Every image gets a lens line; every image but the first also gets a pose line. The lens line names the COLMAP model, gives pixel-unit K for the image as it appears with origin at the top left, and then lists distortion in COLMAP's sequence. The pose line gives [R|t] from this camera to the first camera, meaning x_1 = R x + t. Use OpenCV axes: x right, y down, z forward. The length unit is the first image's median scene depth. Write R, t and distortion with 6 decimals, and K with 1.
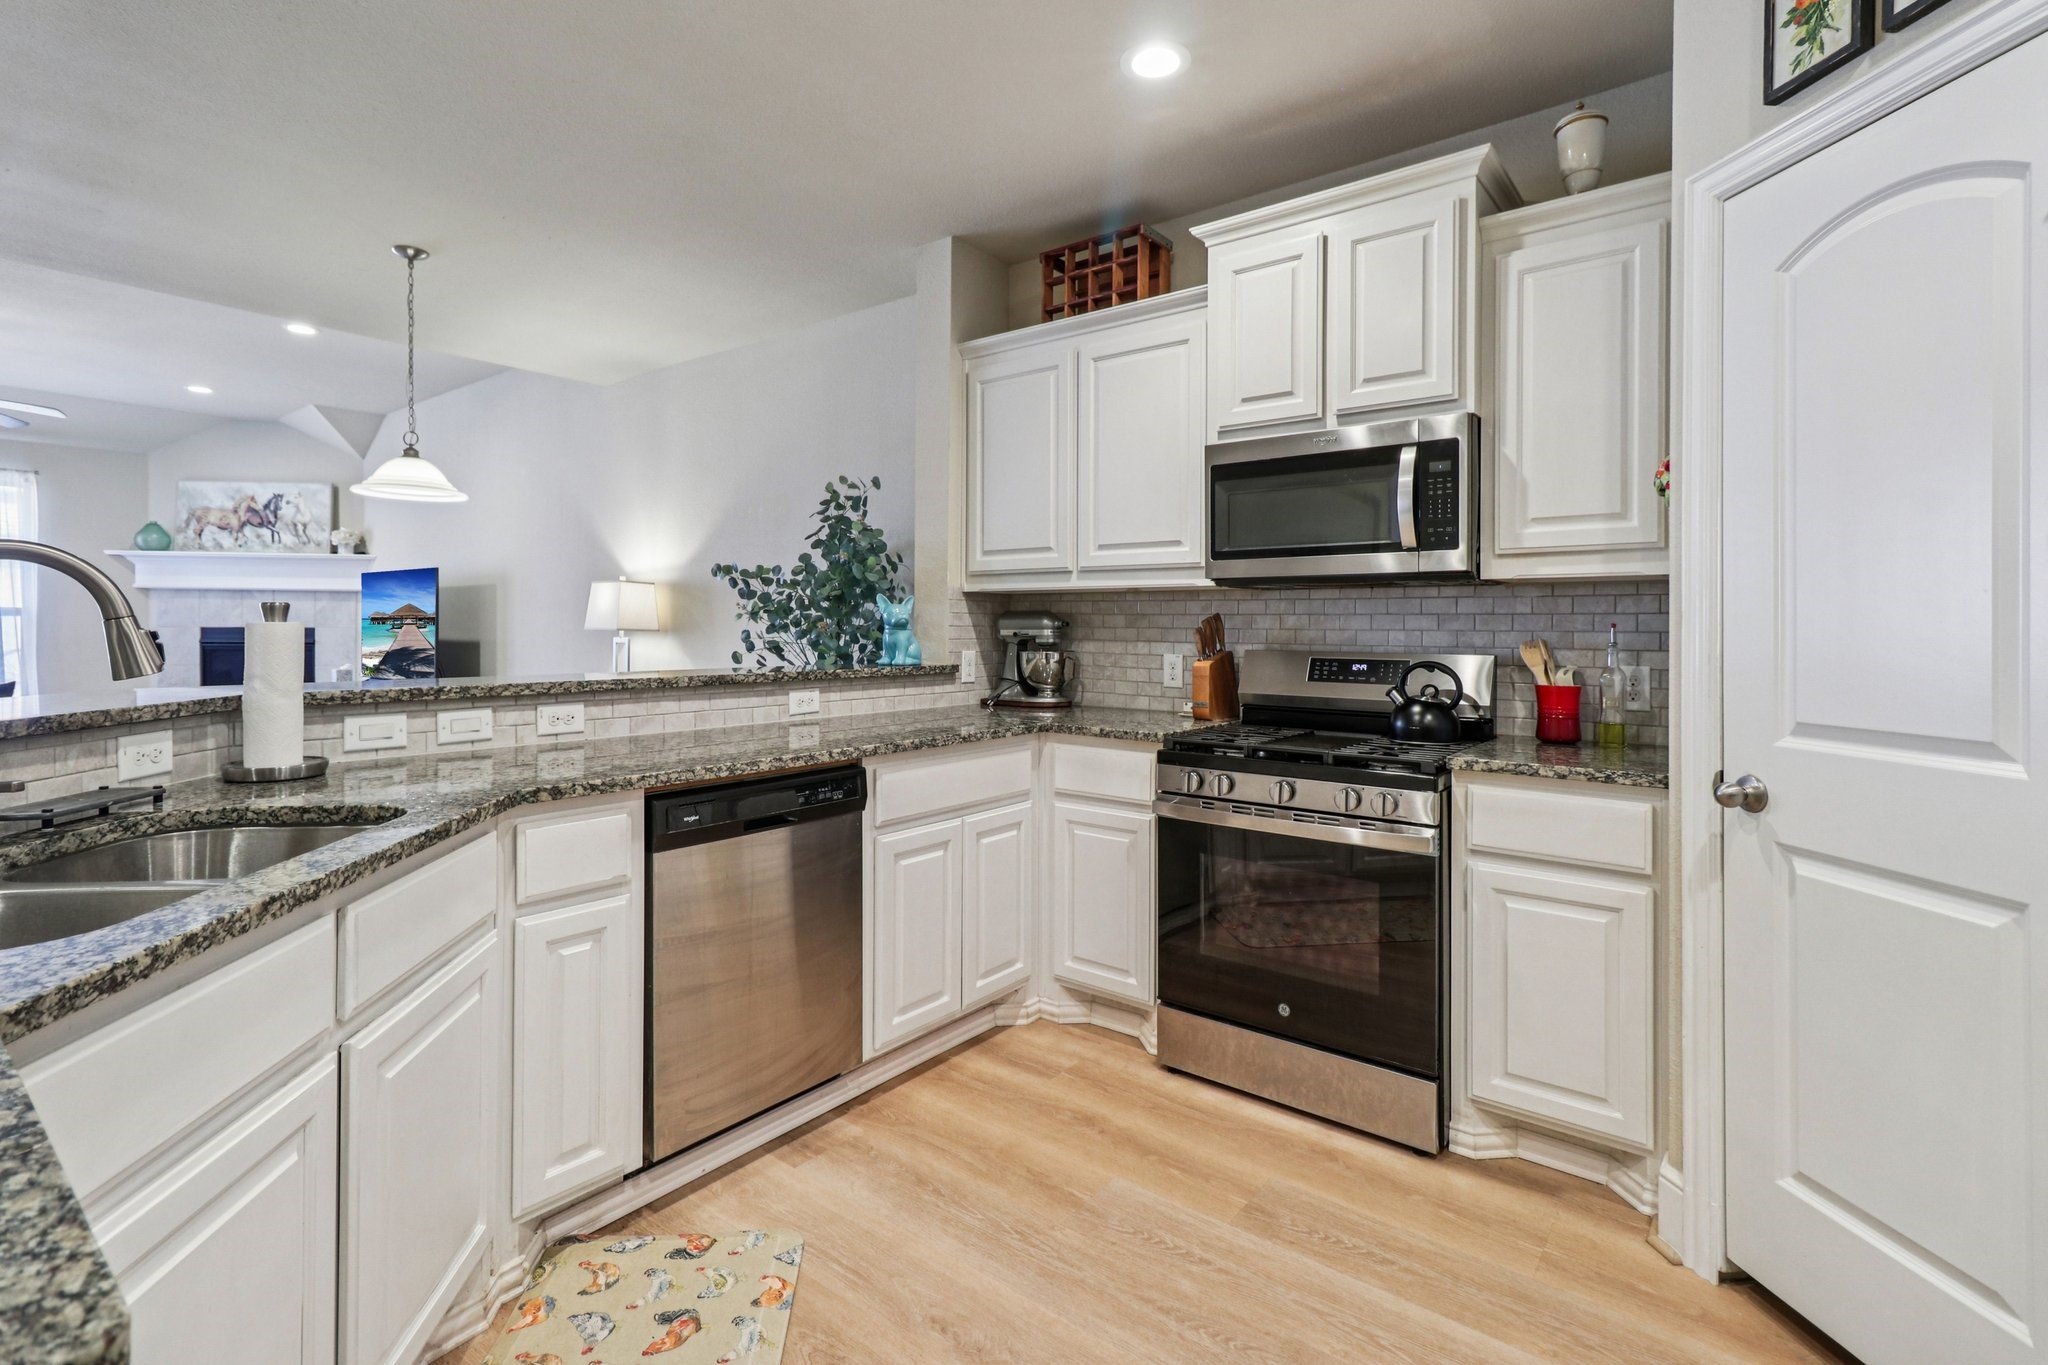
lens RADIAL K [[970.6, 0, 1028.6], [0, 970.6, 633.9], [0, 0, 1]] dist [0.004804, -0.001788]
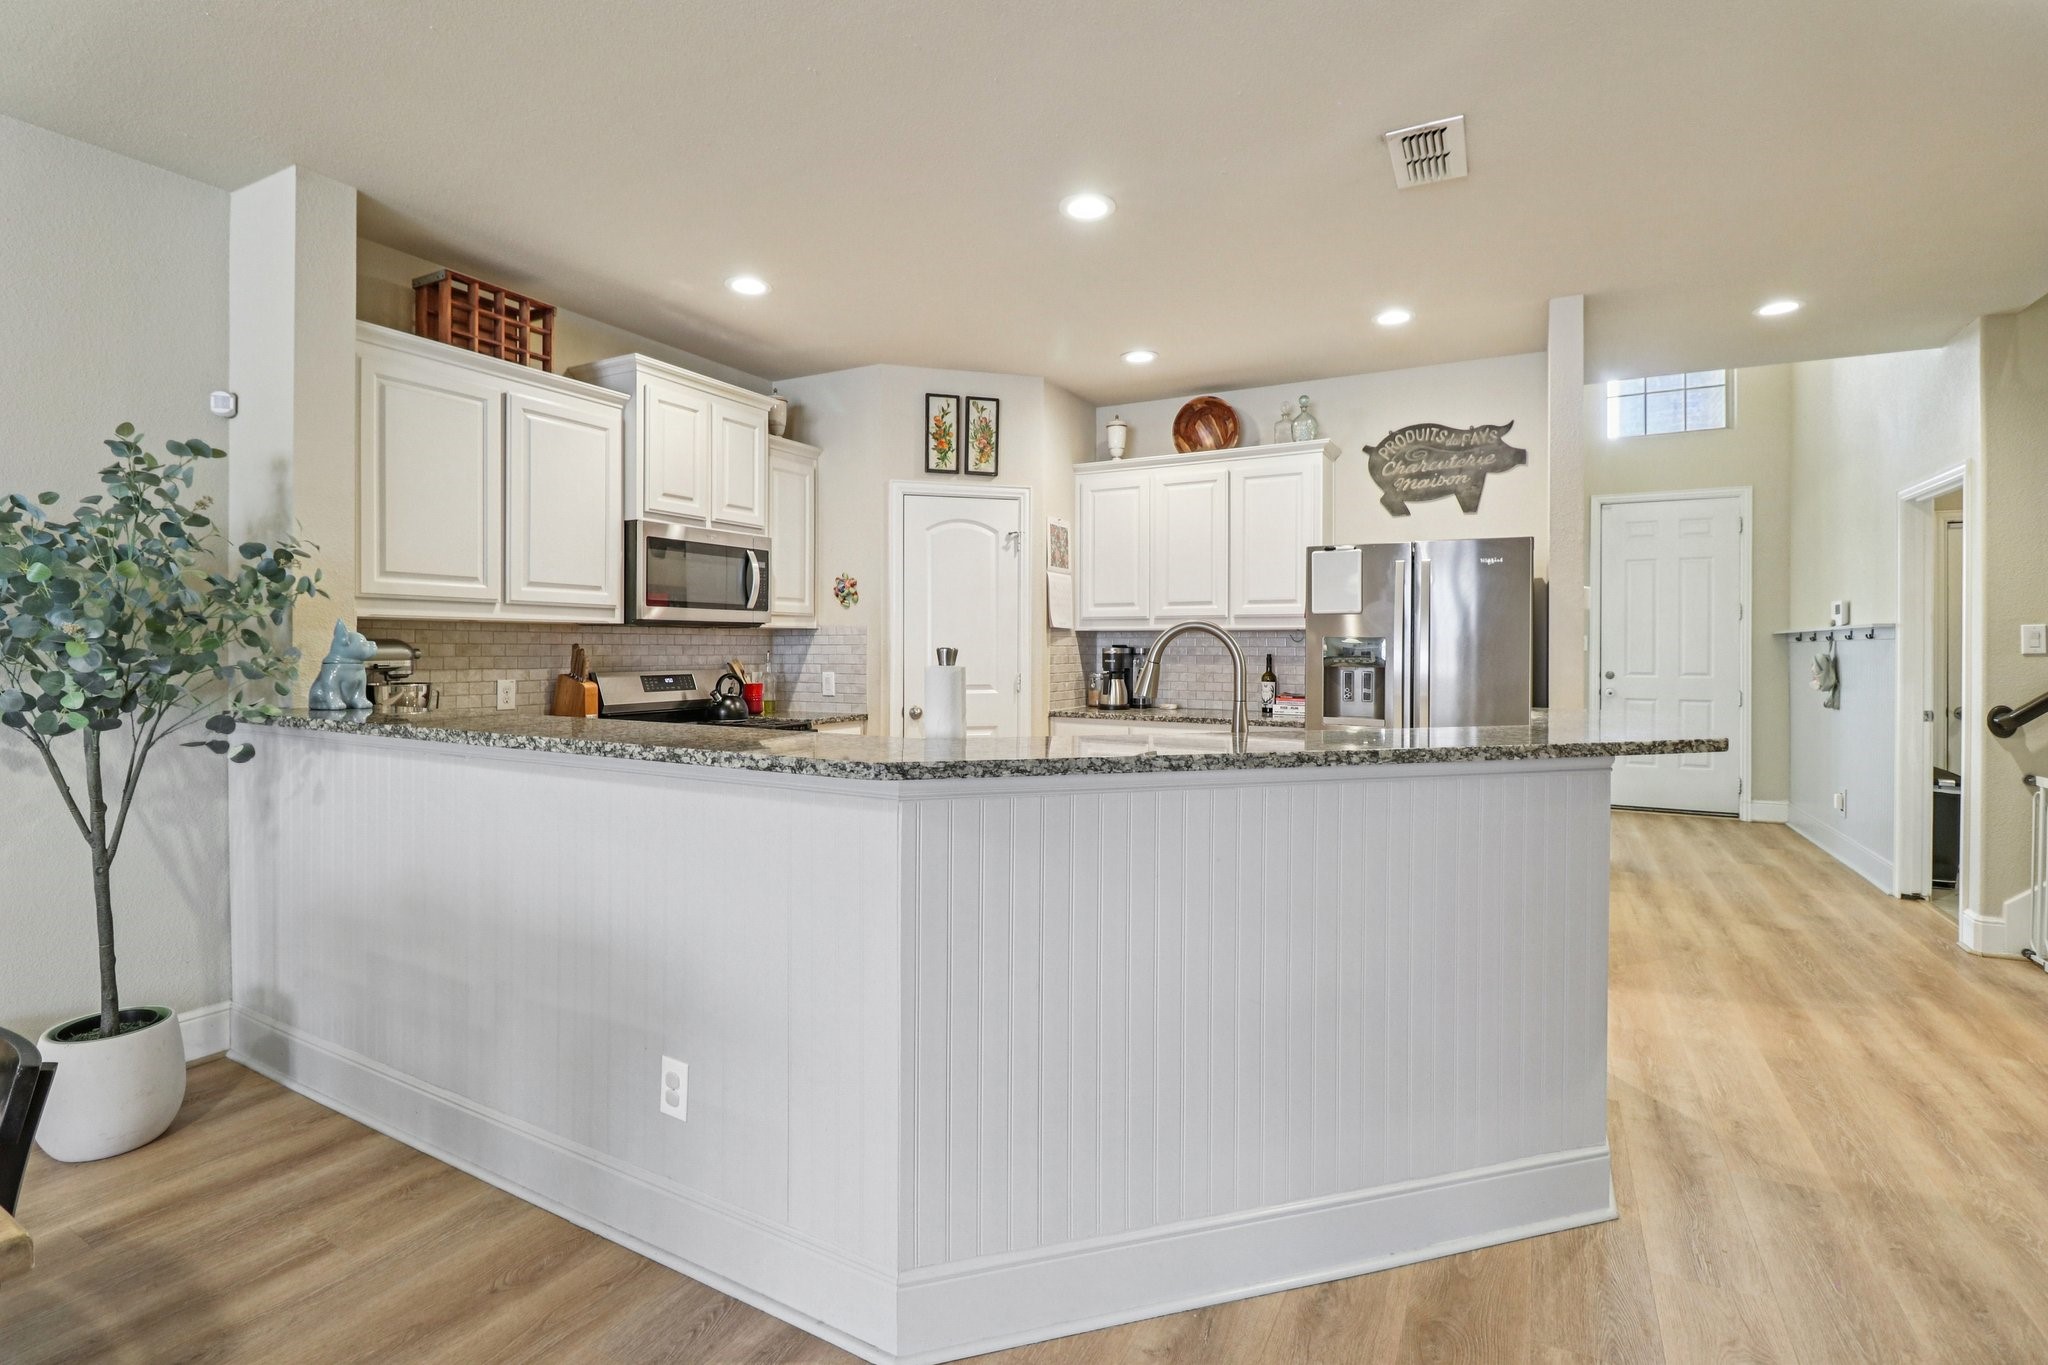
lens RADIAL K [[970.6, 0, 1035.6], [0, 970.6, 663.7], [0, 0, 1]] dist [0.004804, -0.001788]
pose [[-0.195524, -0.021532, 0.980463, -1.145596], [0.004615, 0.999728, 0.022876, -0.021768], [-0.980688, 0.008997, -0.195371, 0.670551]]
